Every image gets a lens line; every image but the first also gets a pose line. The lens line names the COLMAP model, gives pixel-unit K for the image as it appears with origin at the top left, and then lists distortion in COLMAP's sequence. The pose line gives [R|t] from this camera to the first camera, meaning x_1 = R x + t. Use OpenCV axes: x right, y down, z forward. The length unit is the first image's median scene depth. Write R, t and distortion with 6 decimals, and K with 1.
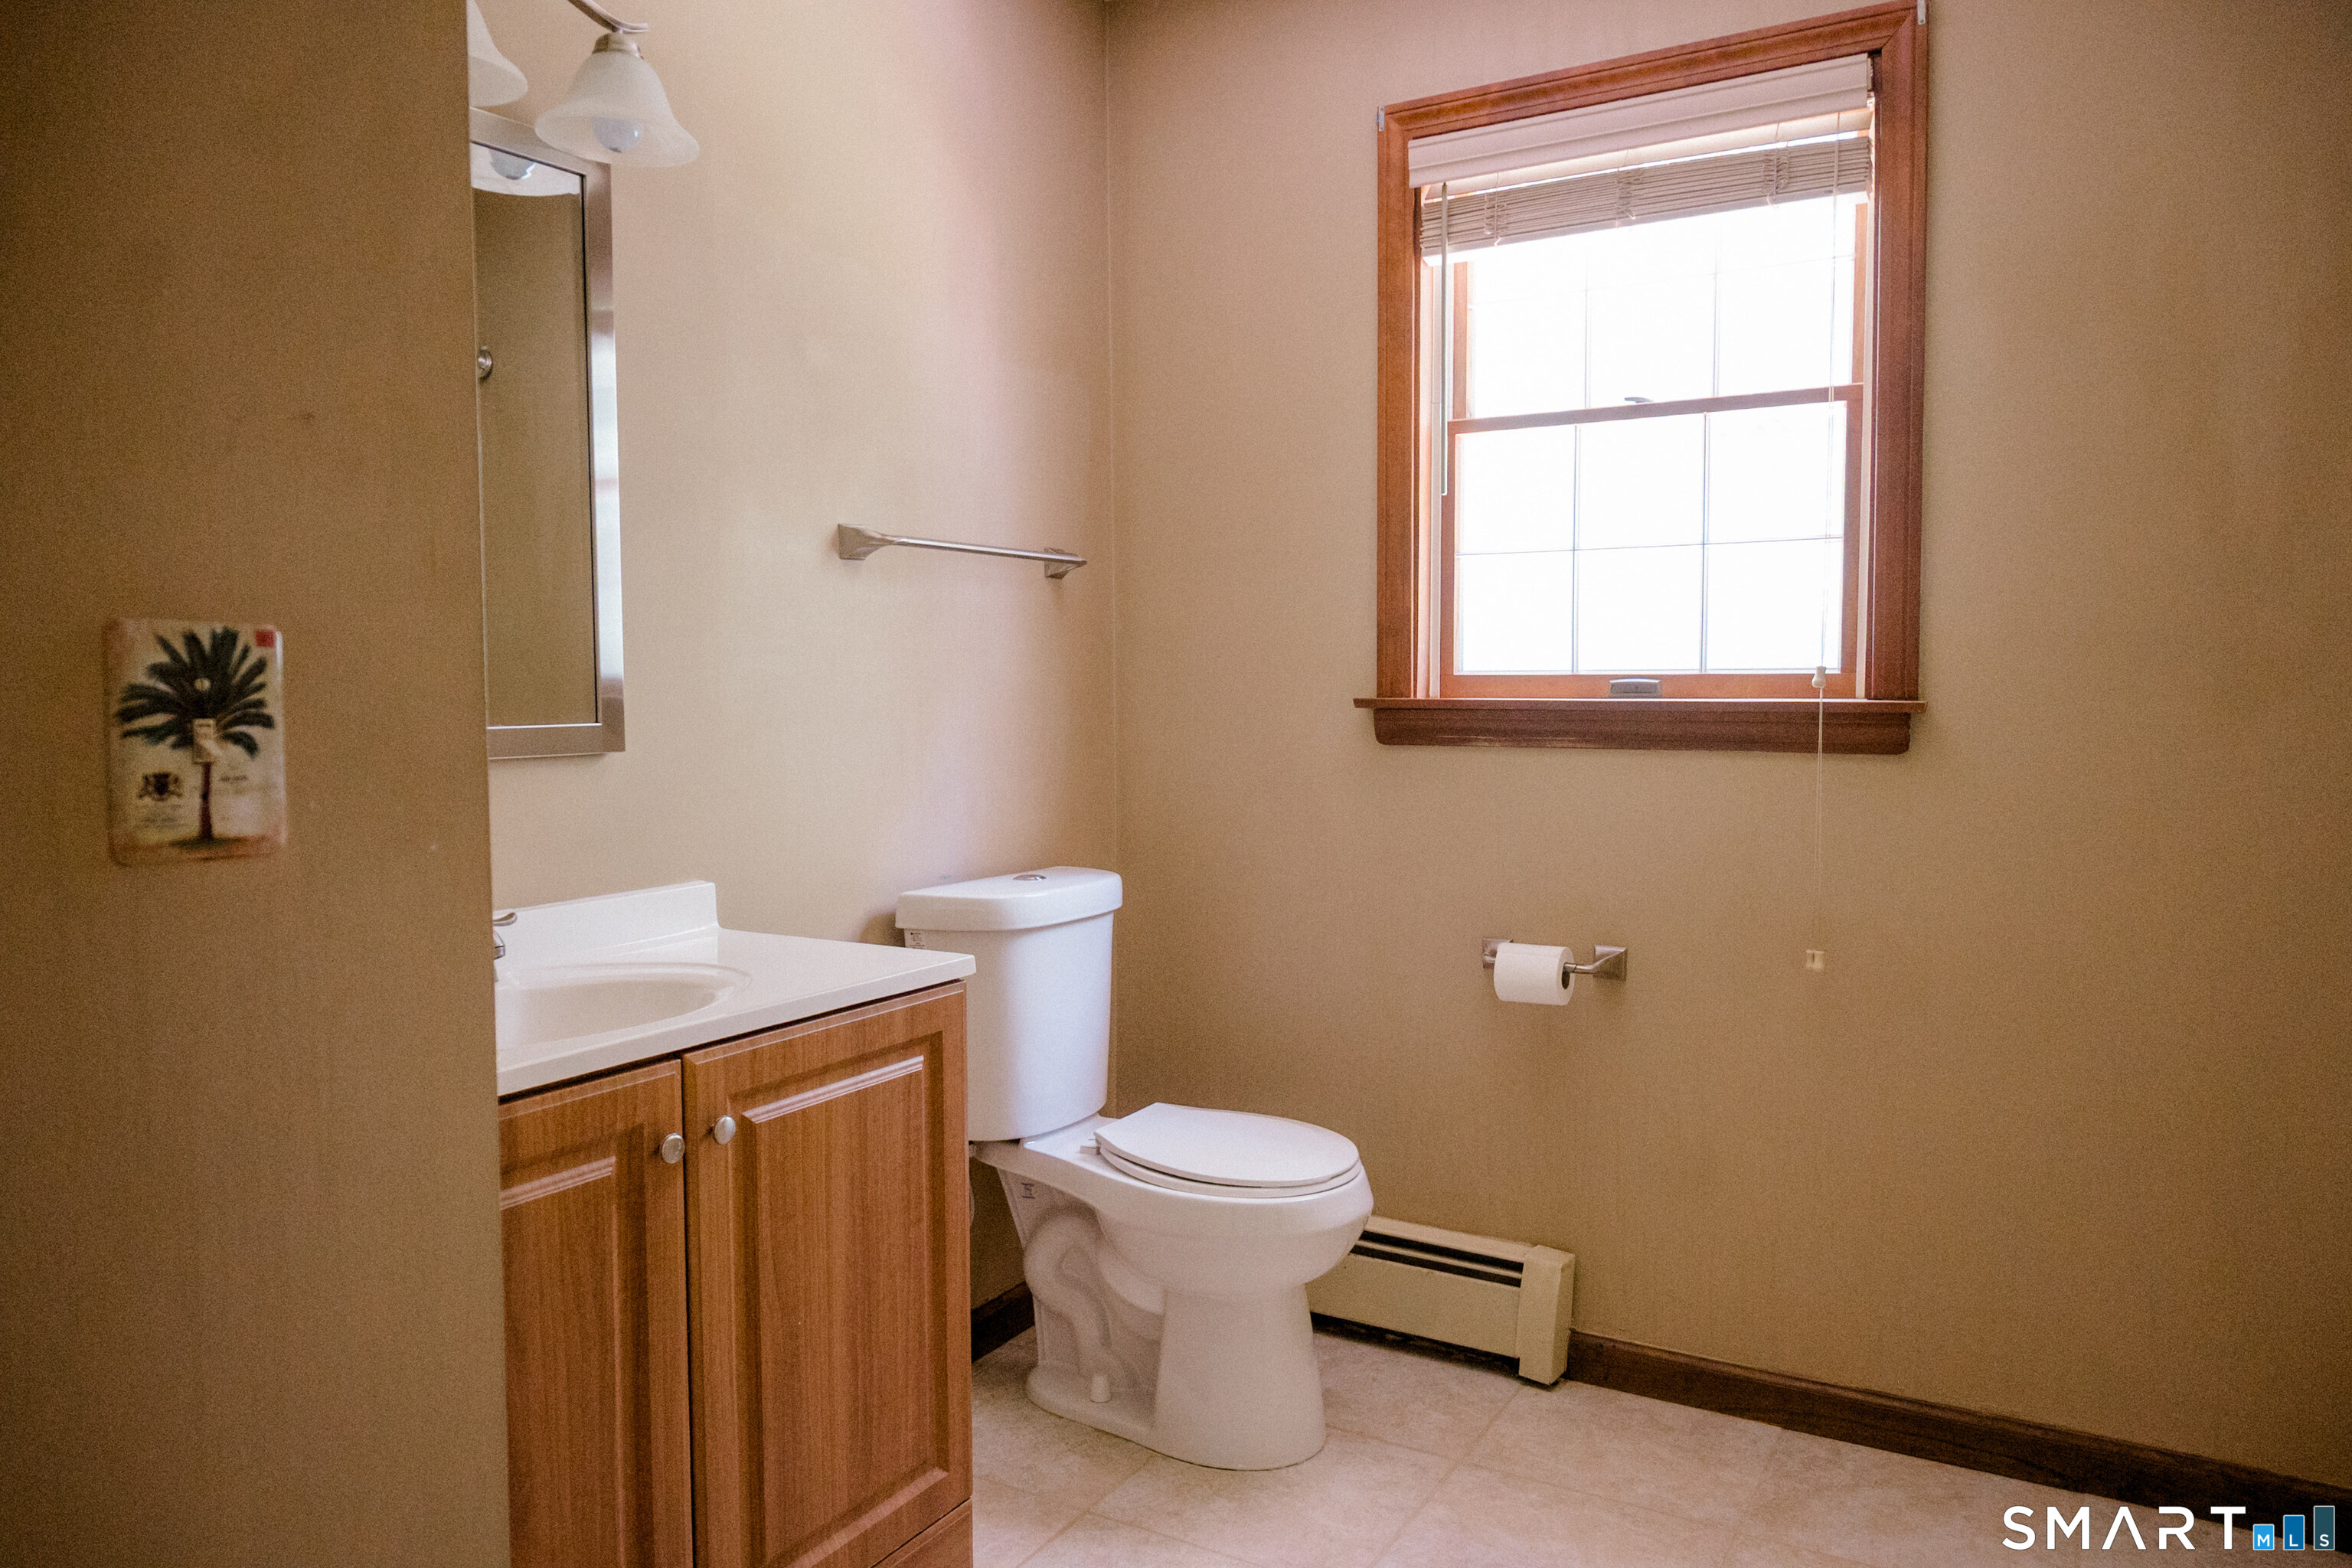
lens RADIAL K [[1608.9, 0, 1186.4], [0, 1608.9, 795.3], [0, 0, 1]] dist [-0.001834, 0.000007]
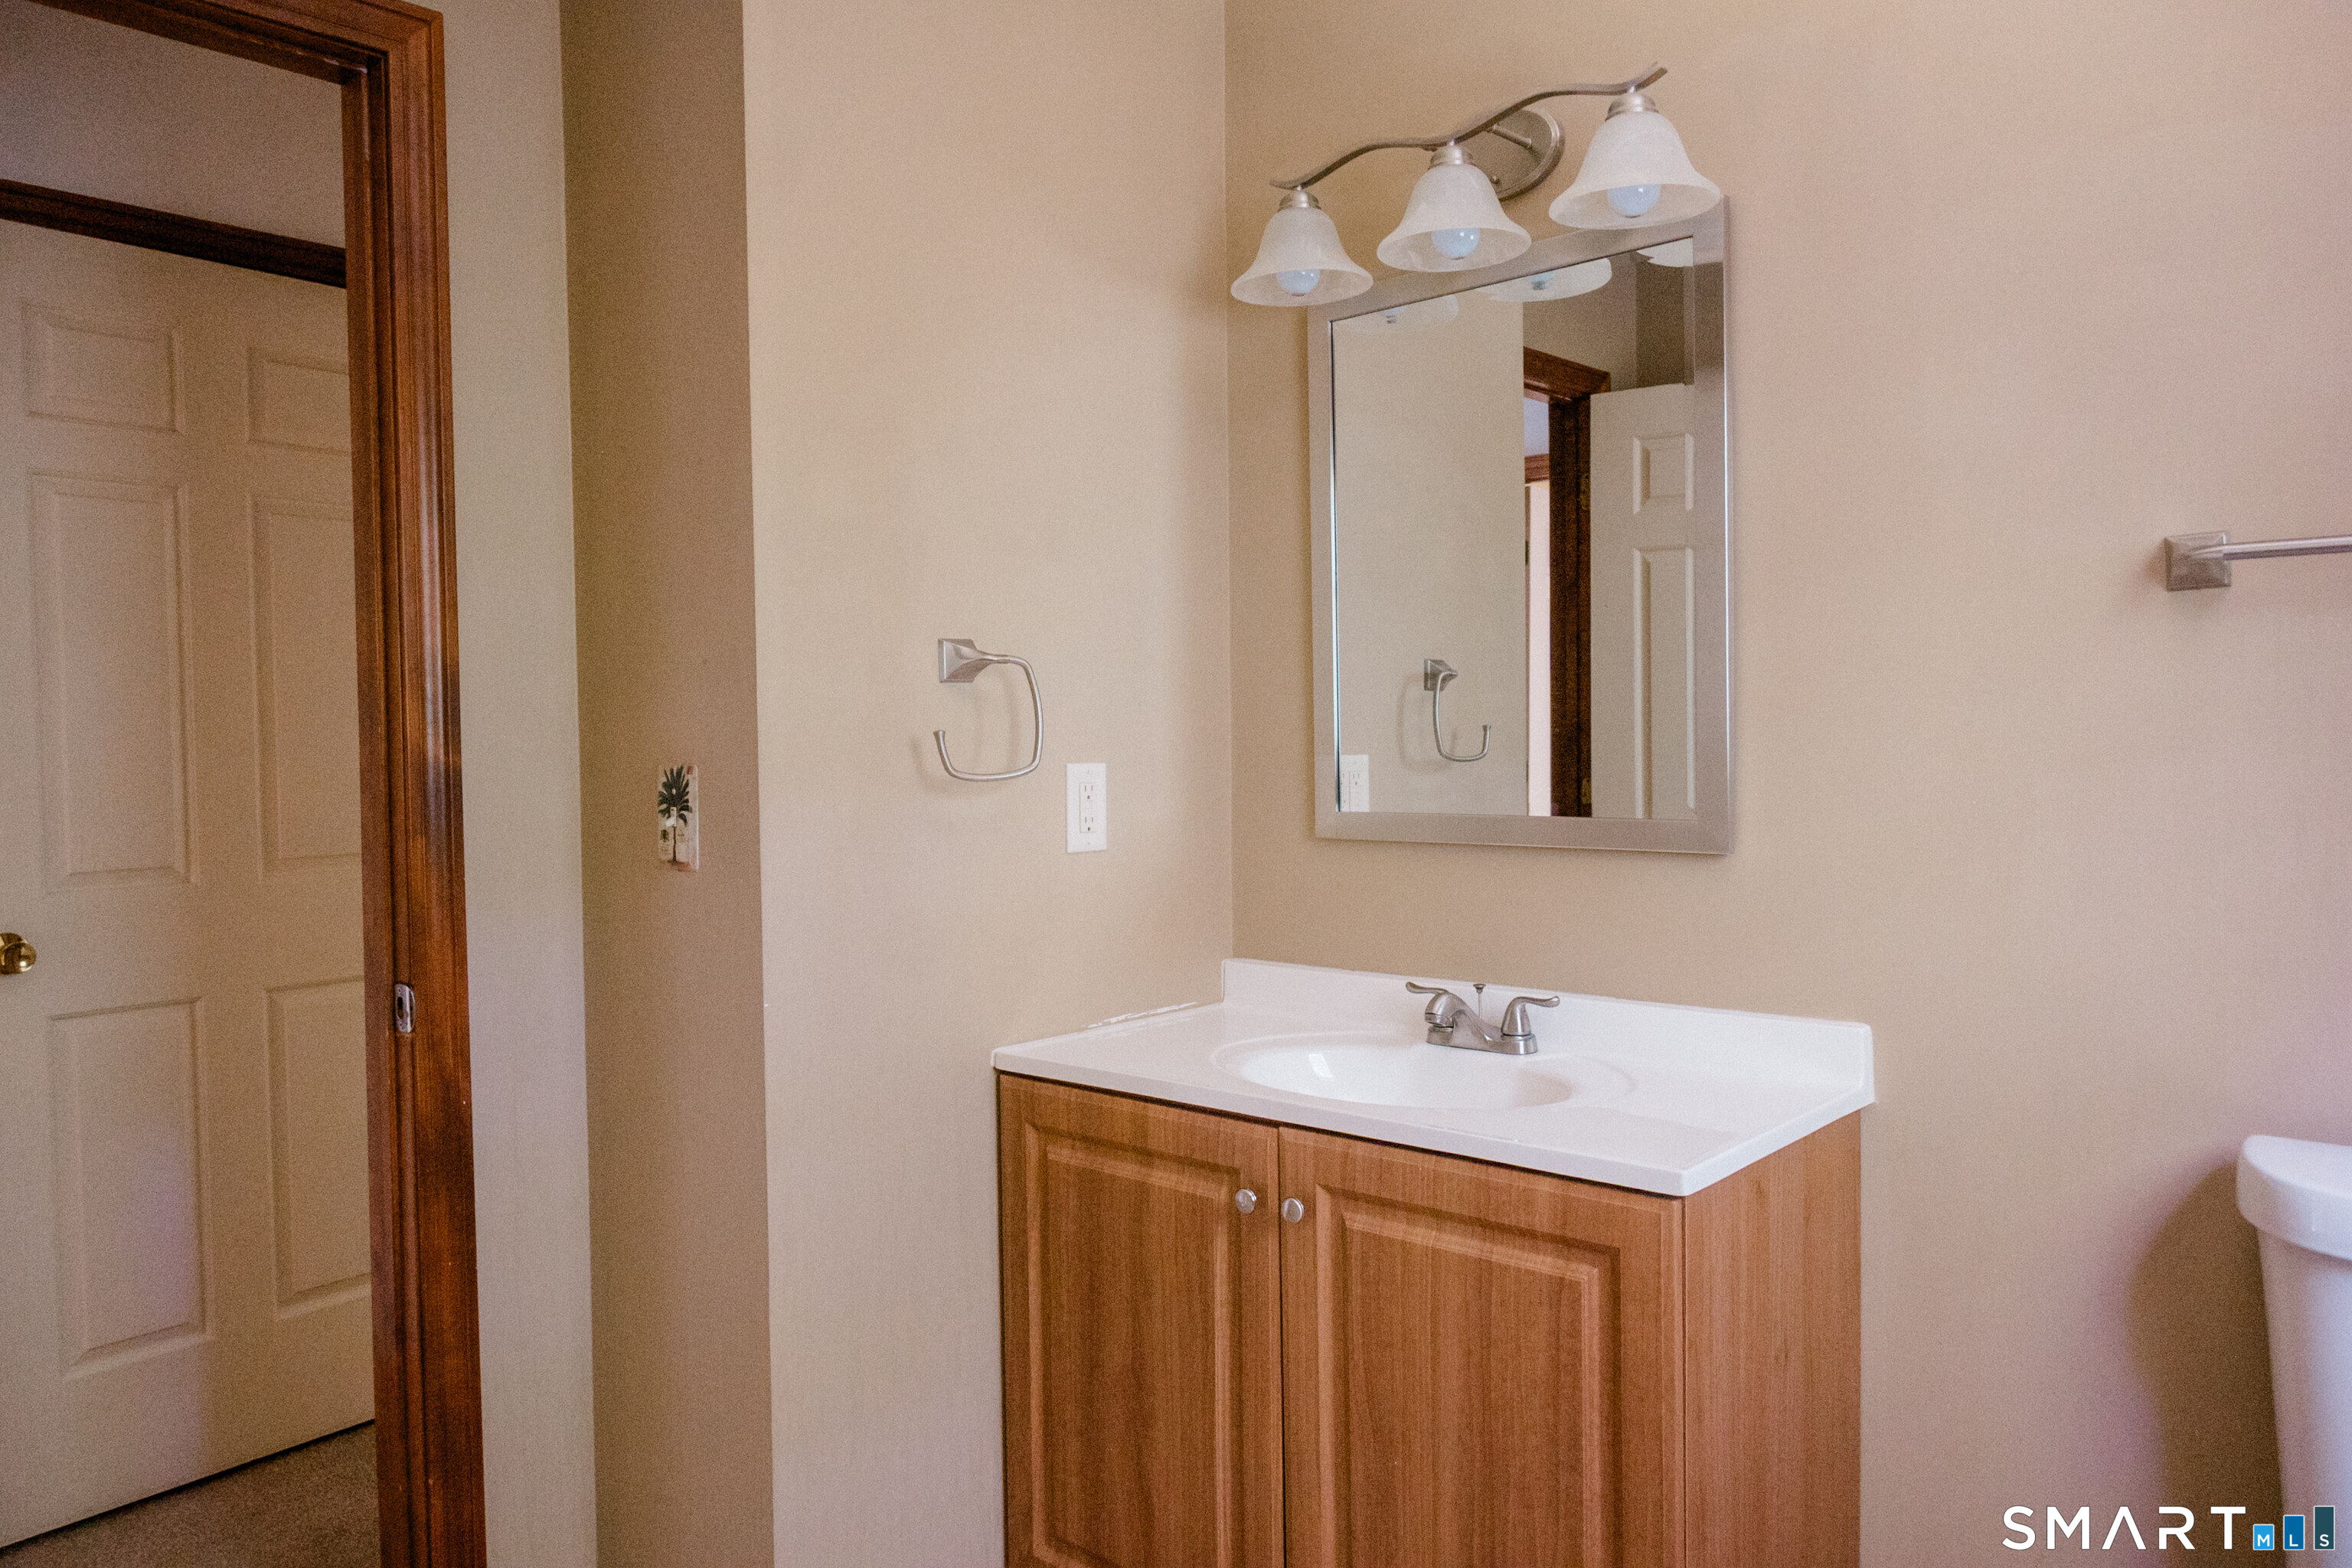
lens RADIAL K [[1608.9, 0, 1183.0], [0, 1608.9, 787.1], [0, 0, 1]] dist [-0.001834, 0.000007]
pose [[-0.192950, 0.041070, -0.980349, 0.721463], [-0.054997, 0.997100, 0.052596, -0.116327], [0.979666, 0.064065, -0.190132, 1.067382]]
